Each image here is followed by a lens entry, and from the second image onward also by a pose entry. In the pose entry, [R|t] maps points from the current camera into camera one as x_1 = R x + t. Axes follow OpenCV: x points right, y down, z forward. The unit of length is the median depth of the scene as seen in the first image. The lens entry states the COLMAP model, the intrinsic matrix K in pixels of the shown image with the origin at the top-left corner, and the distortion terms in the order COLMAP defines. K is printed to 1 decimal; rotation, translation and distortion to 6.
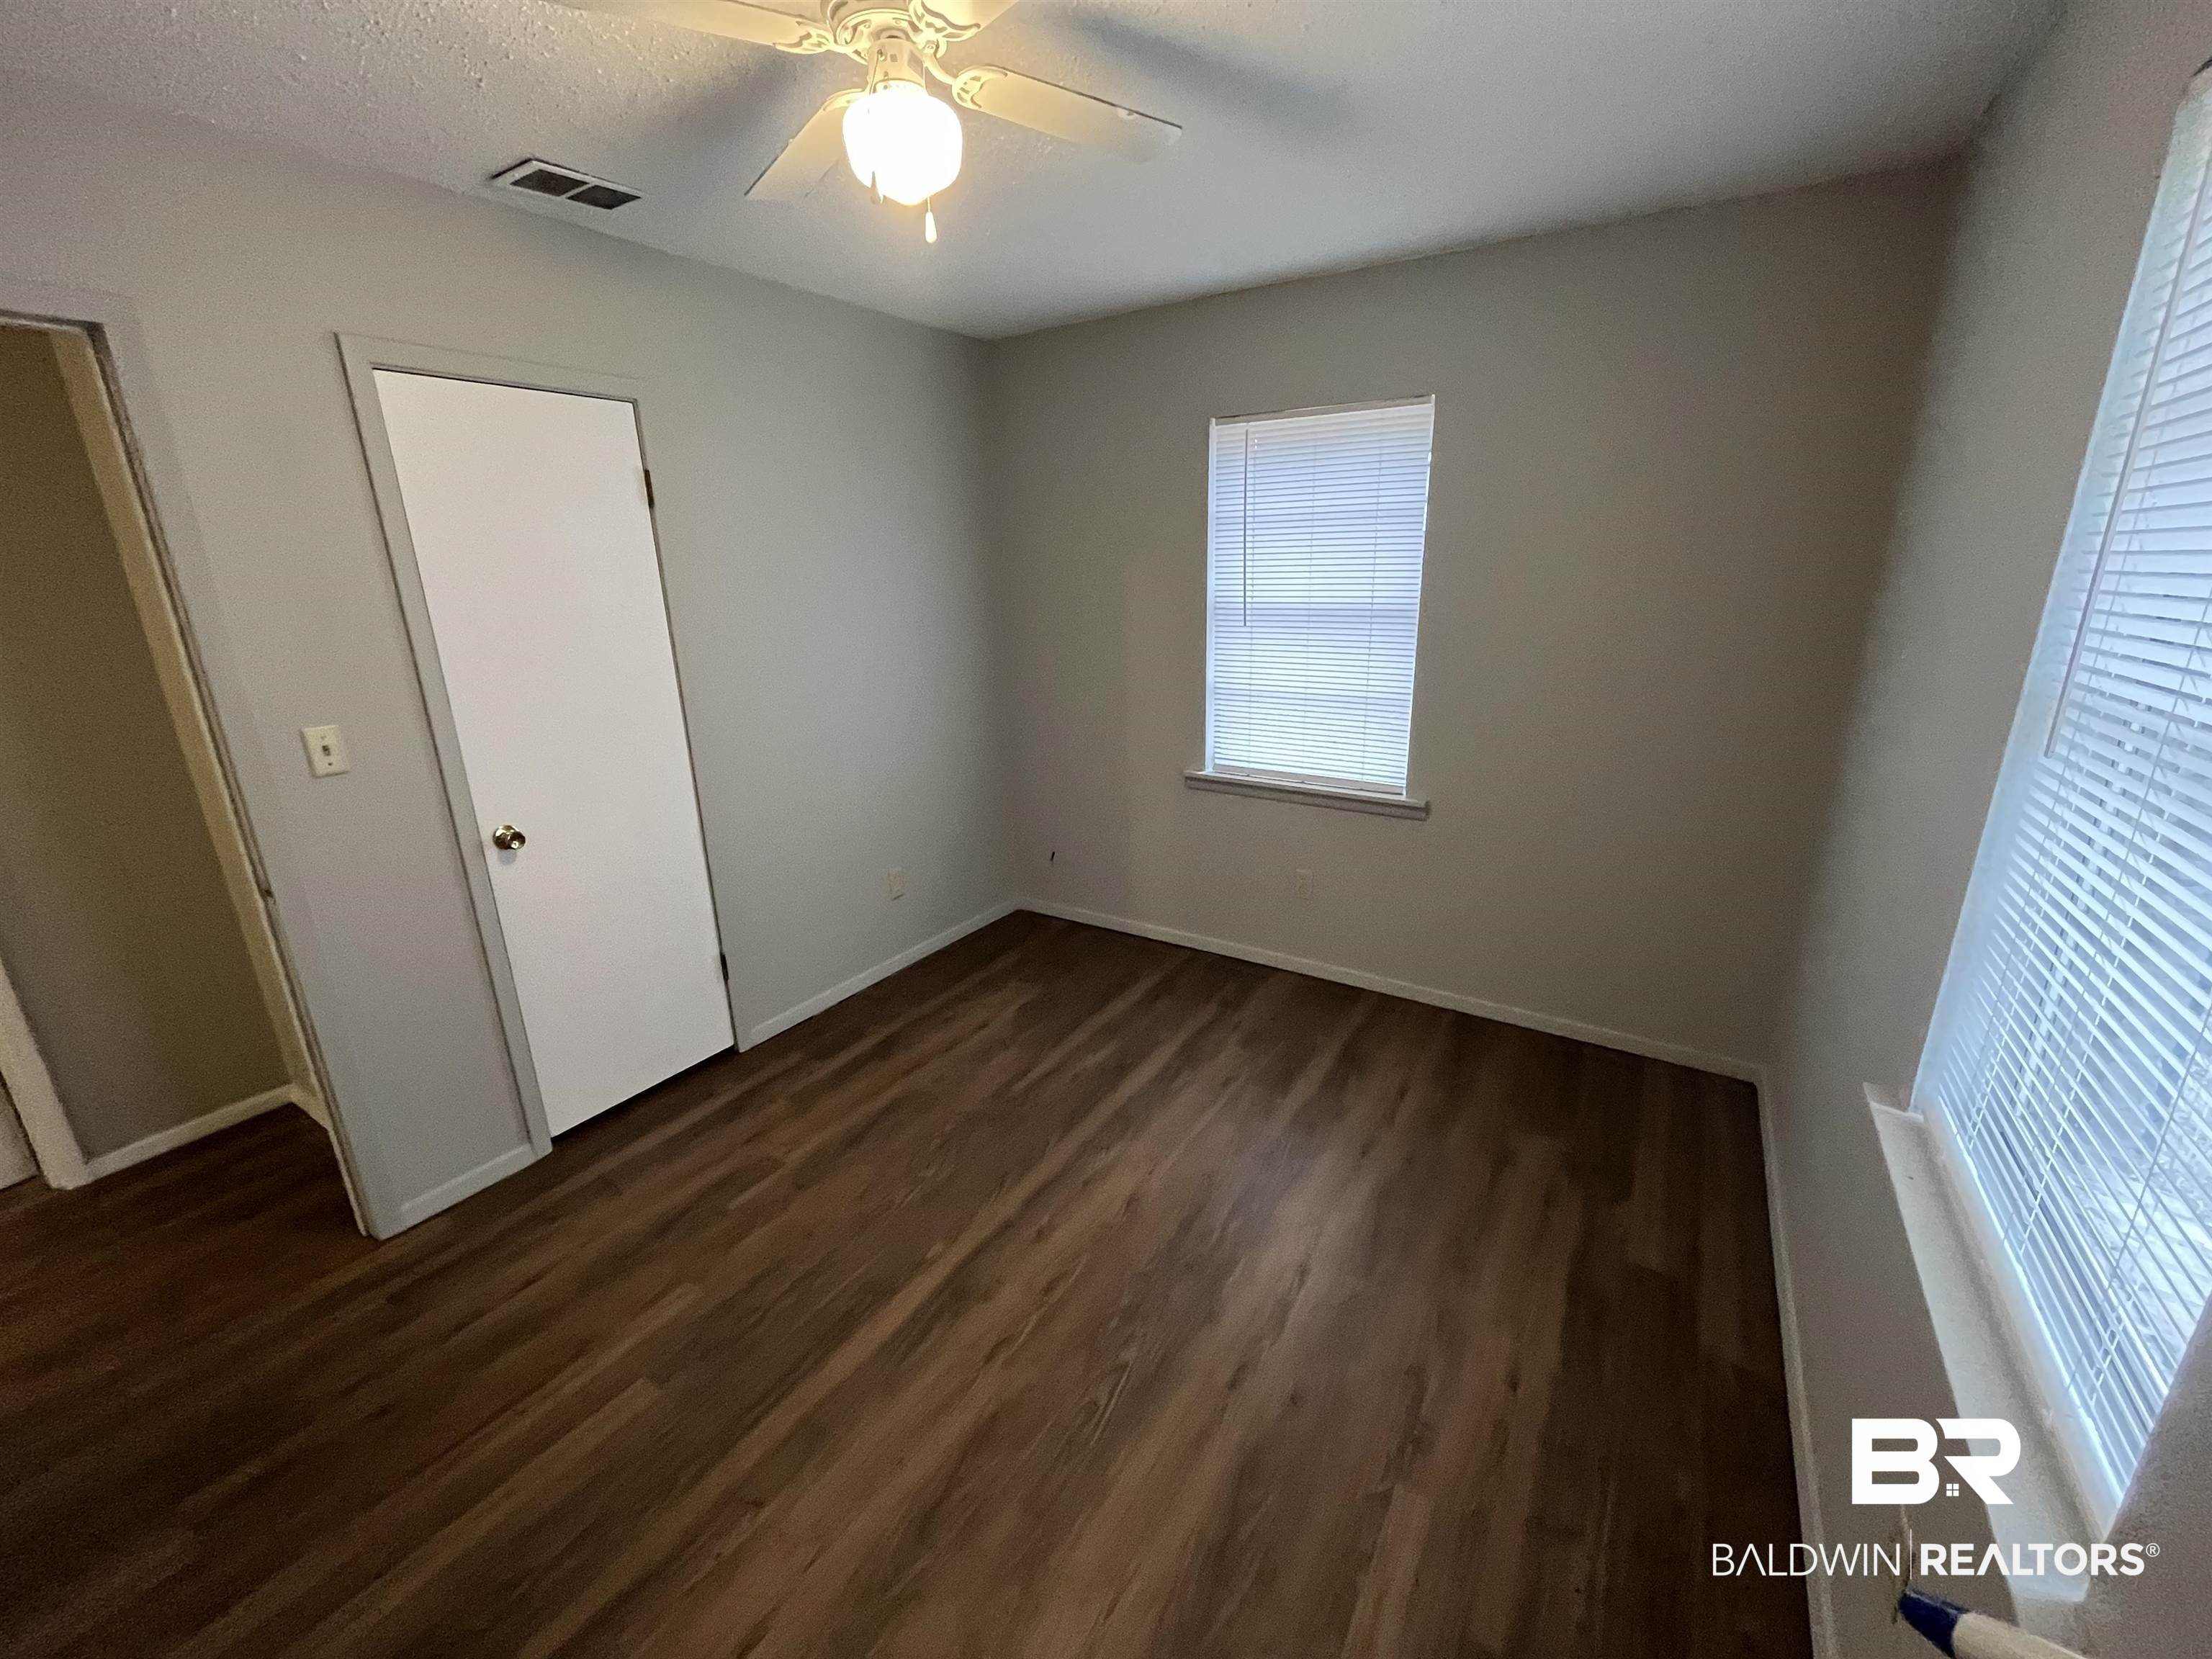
lens RADIAL K [[897.8, 0, 1106.0], [0, 897.8, 829.5], [0, 0, 1]] dist [0.010548, -0.004460]
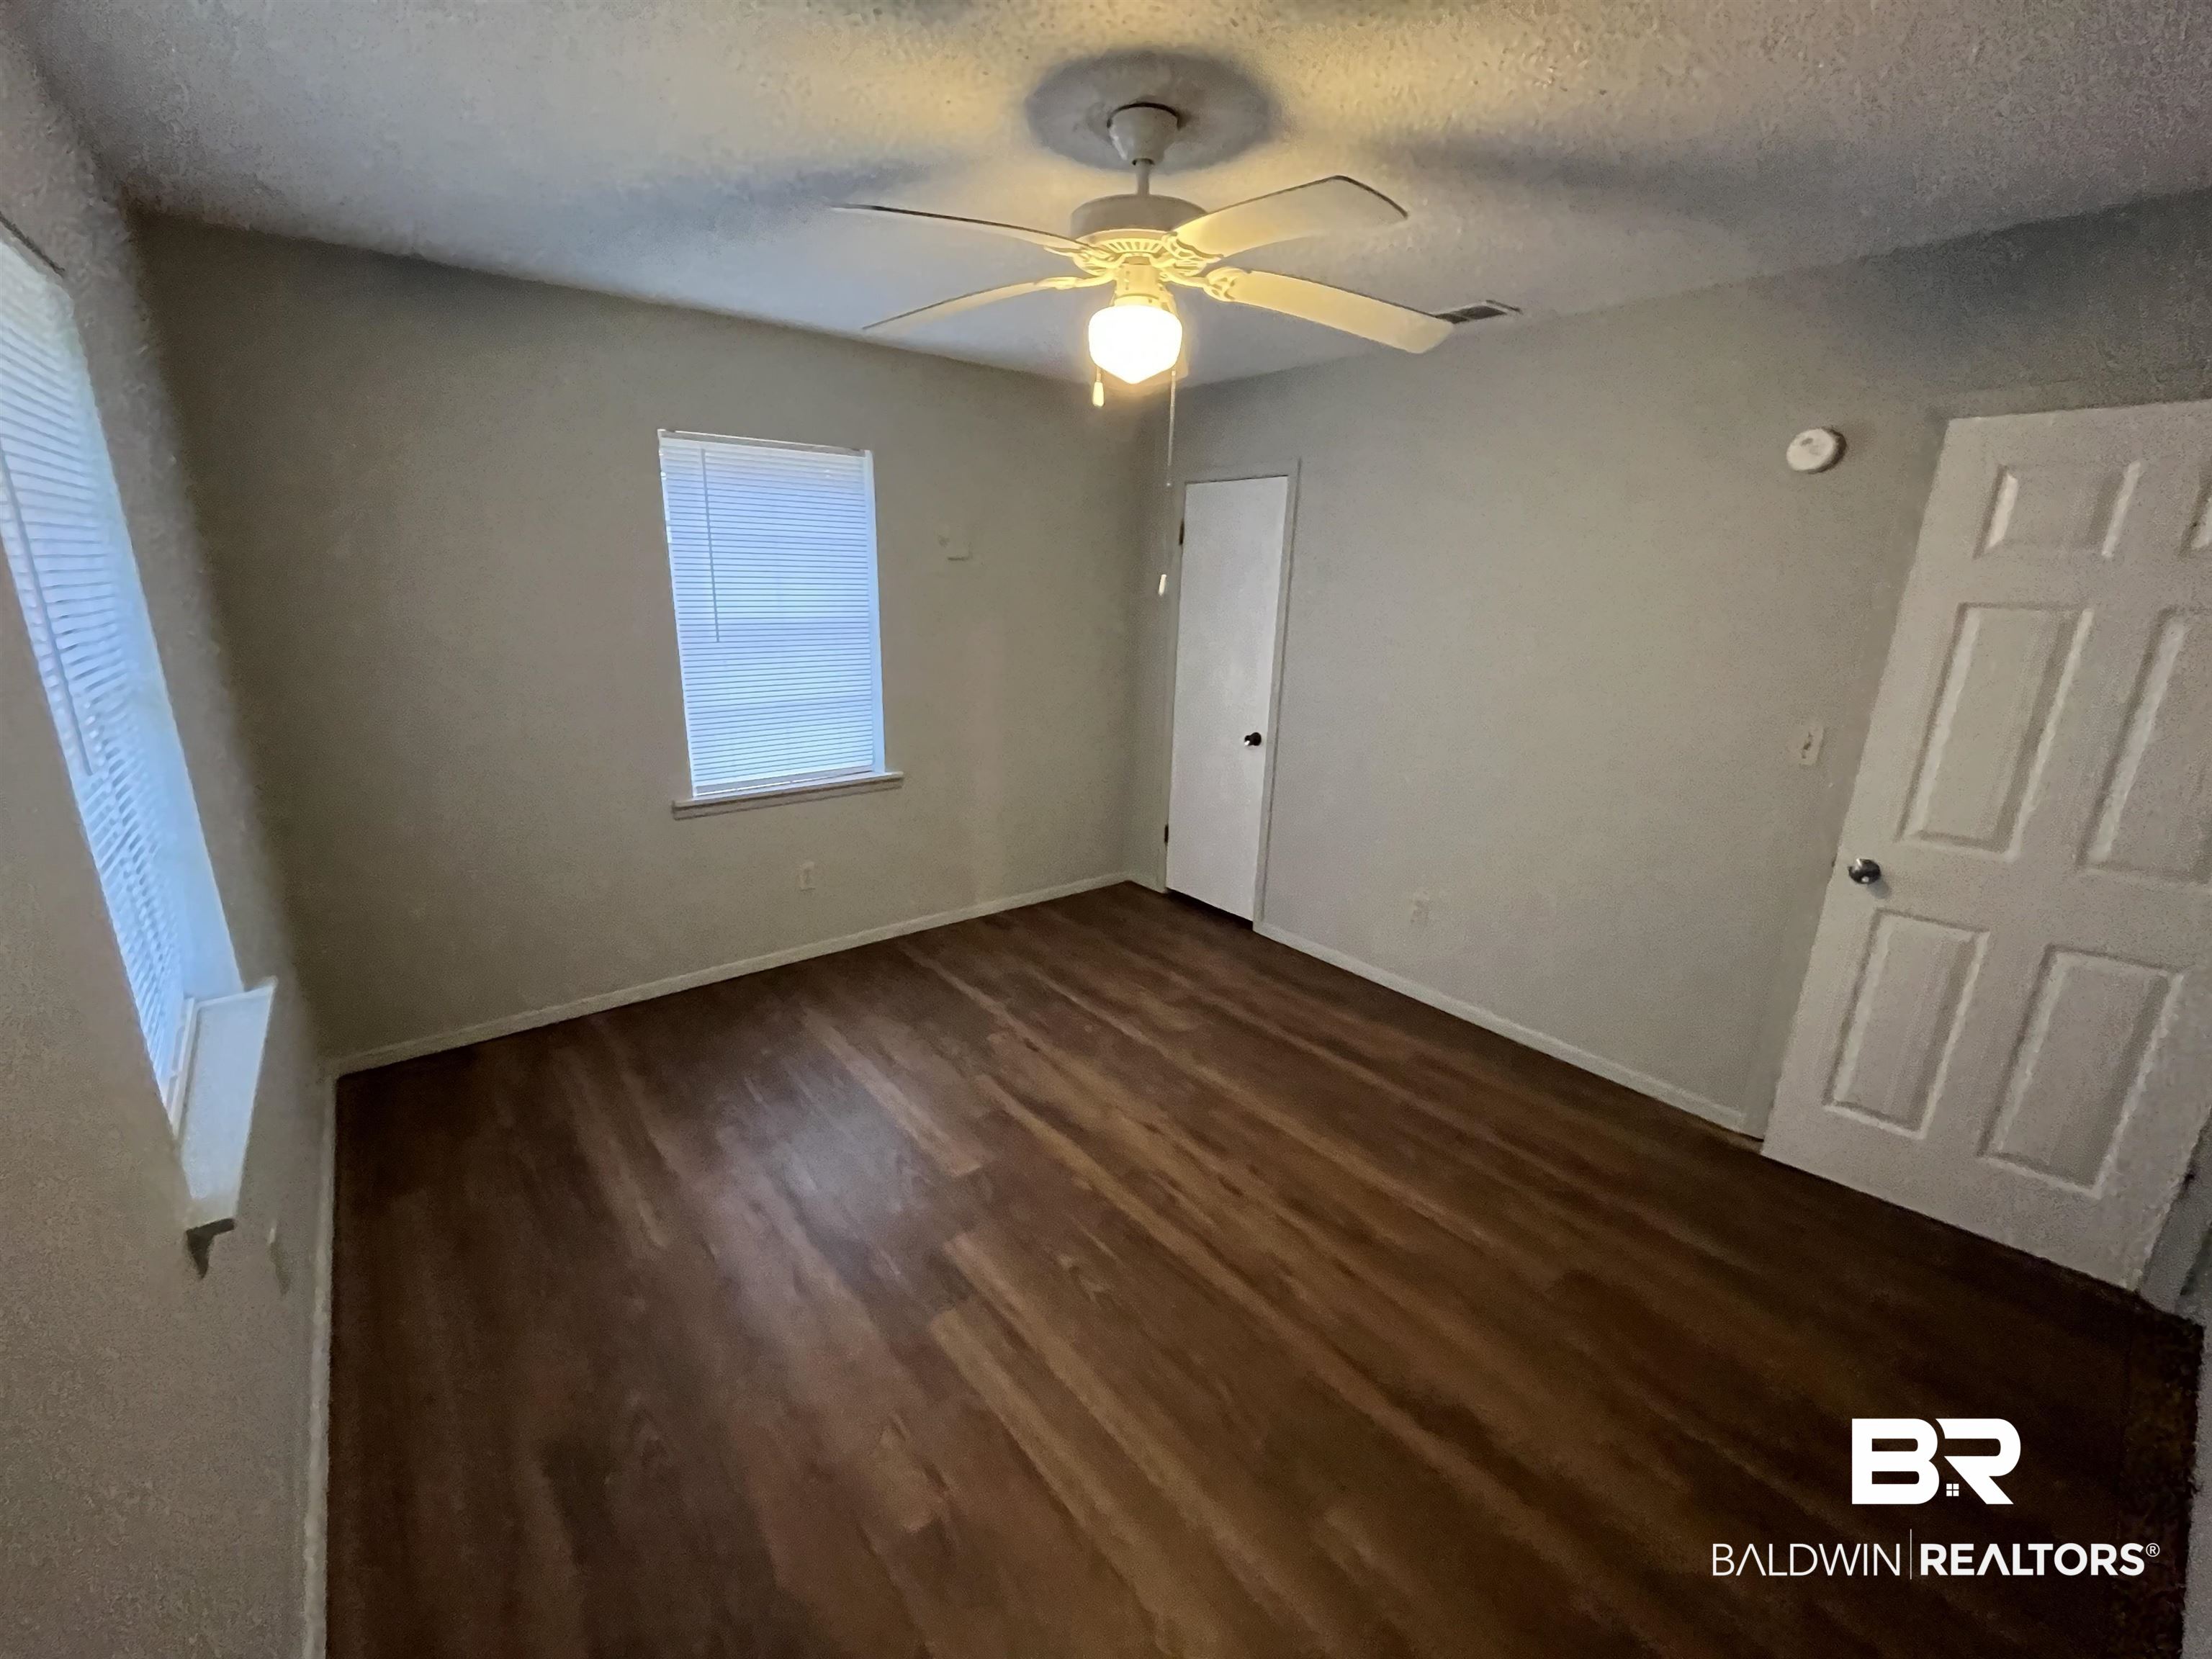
lens RADIAL K [[897.8, 0, 1106.0], [0, 897.8, 829.5], [0, 0, 1]] dist [0.010548, -0.004460]
pose [[0.325899, -0.241062, 0.914155, -0.706521], [0.239243, 0.956501, 0.166938, -0.097128], [-0.914633, 0.164300, 0.369395, 0.289435]]
